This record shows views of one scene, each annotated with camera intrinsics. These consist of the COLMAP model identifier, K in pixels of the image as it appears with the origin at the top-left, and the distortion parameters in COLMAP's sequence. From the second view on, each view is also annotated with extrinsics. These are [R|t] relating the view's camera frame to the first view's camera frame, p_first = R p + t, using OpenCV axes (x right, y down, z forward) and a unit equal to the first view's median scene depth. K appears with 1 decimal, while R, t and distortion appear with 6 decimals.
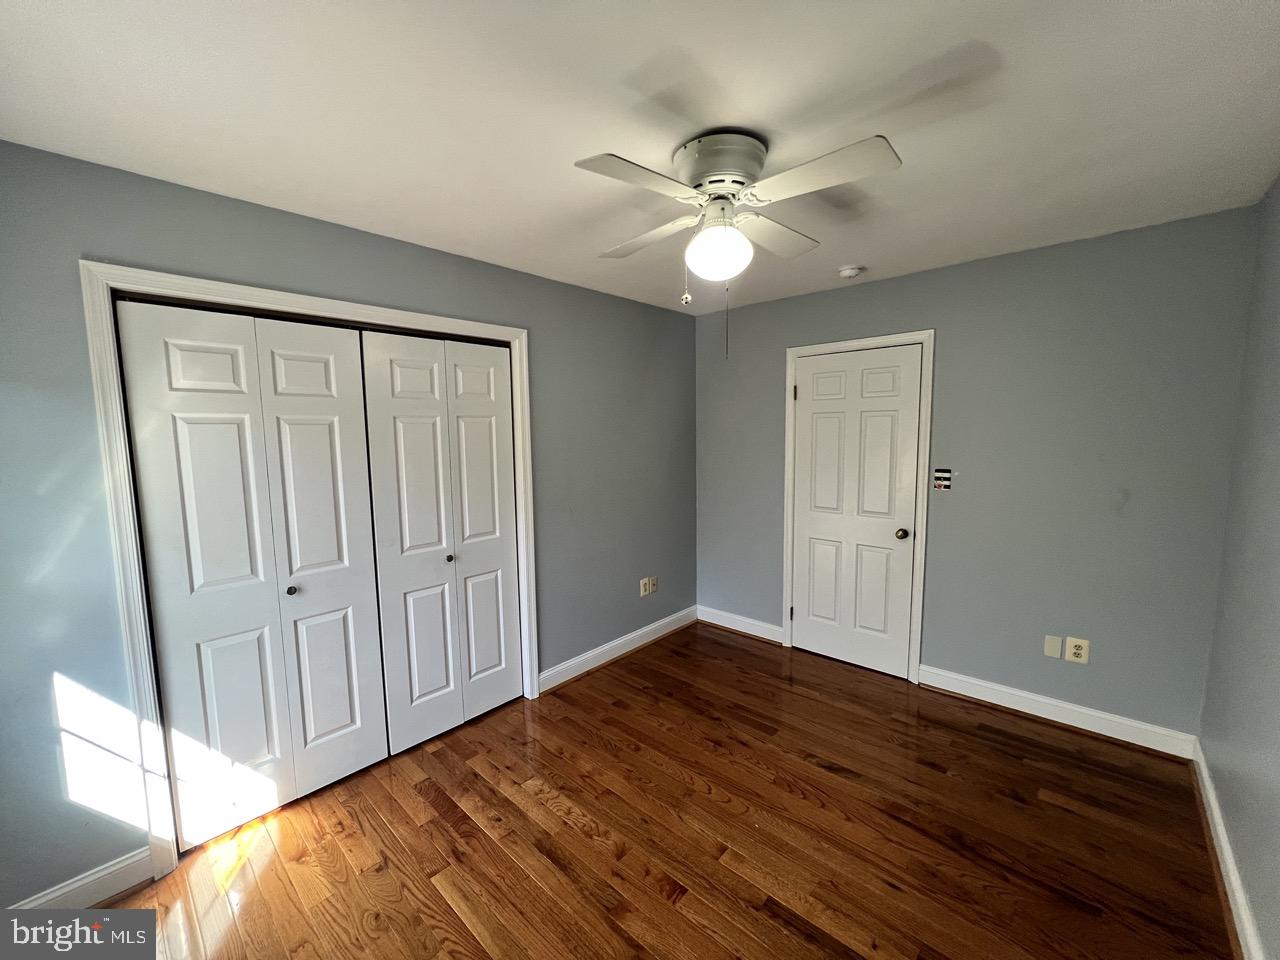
lens RADIAL K [[512.1, 0, 637.1], [0, 512.1, 483.4], [0, 0, 1]] dist [0.000870, -0.000667]
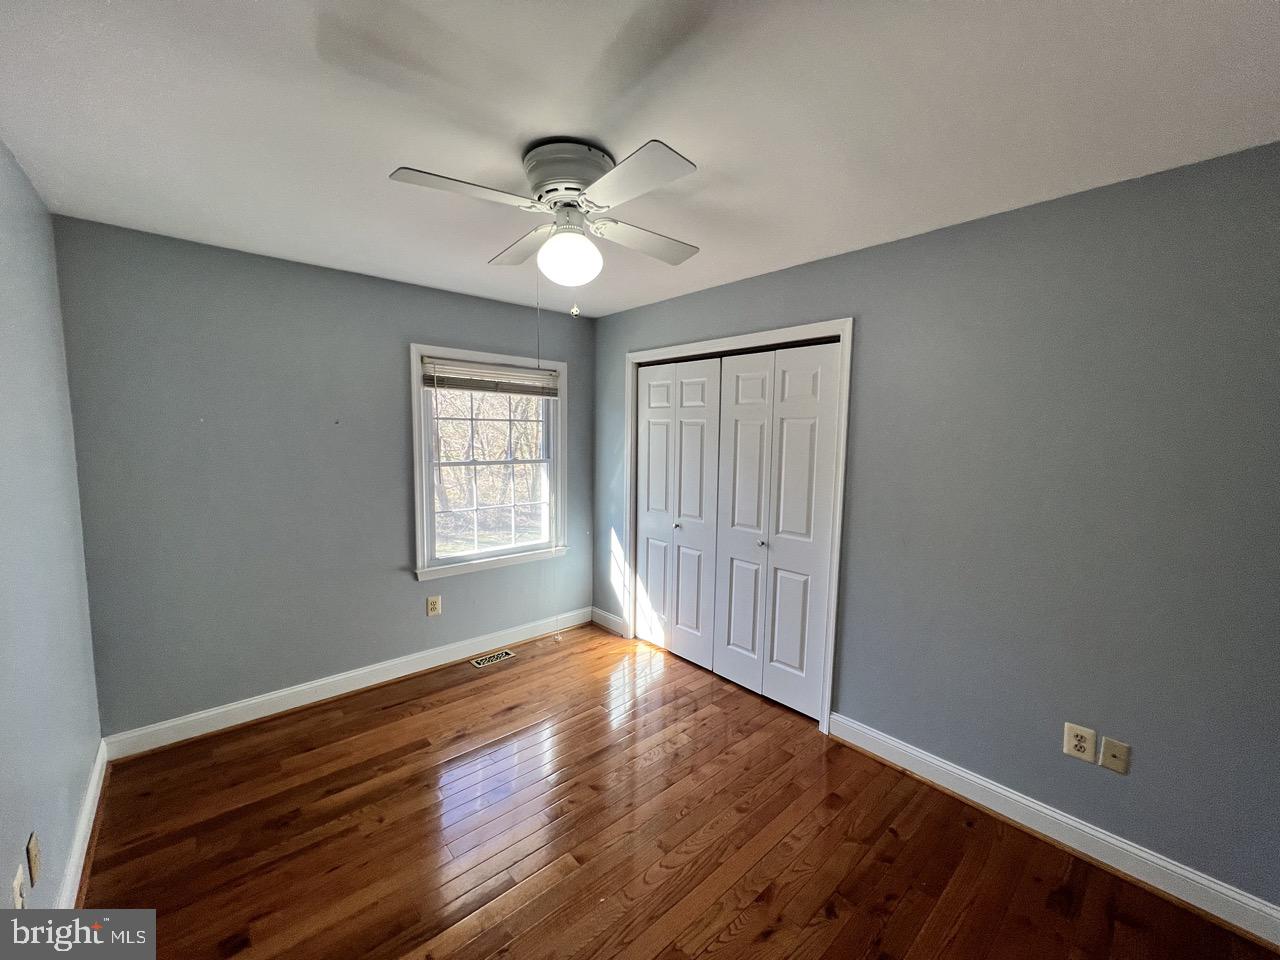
lens RADIAL K [[512.1, 0, 637.1], [0, 512.1, 483.4], [0, 0, 1]] dist [0.000870, -0.000667]
pose [[-0.101380, 0.114836, -0.988198, 0.819752], [-0.115072, 0.985295, 0.126304, -0.103591], [0.988170, 0.126518, -0.086675, 0.866572]]
